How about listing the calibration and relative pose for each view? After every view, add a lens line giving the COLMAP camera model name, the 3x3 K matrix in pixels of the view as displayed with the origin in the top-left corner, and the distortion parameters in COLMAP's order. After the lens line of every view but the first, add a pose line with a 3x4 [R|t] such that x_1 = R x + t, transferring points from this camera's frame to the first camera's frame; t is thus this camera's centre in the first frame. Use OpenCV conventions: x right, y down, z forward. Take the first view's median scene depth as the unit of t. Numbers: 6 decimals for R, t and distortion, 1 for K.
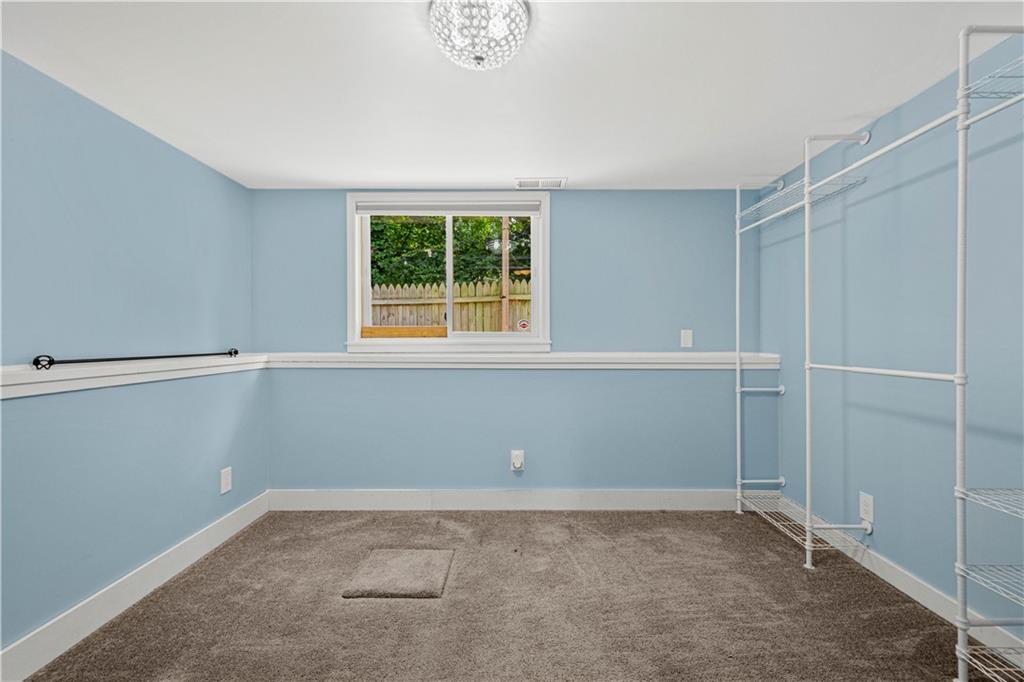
lens RADIAL K [[459.3, 0, 516.1], [0, 459.3, 337.8], [0, 0, 1]] dist [0.004537, -0.001932]
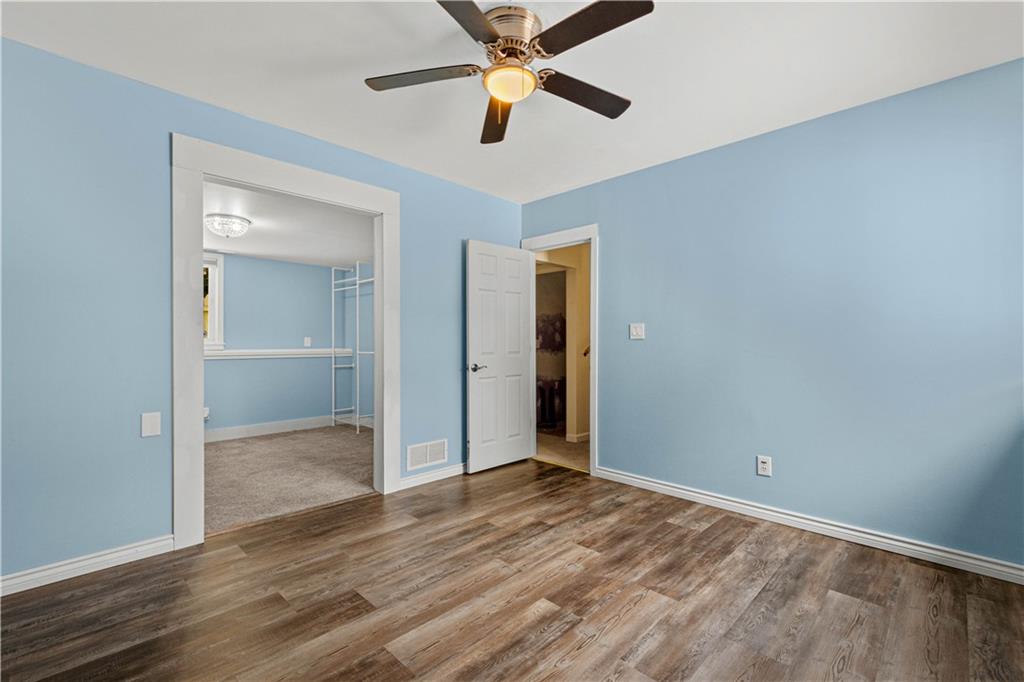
lens RADIAL K [[459.3, 0, 518.2], [0, 459.3, 338.6], [0, 0, 1]] dist [0.004537, -0.001932]
pose [[0.703534, 0.003934, 0.710651, -0.400773], [-0.000251, 0.999986, -0.005286, -0.001685], [-0.710662, 0.003540, 0.703525, -1.044380]]
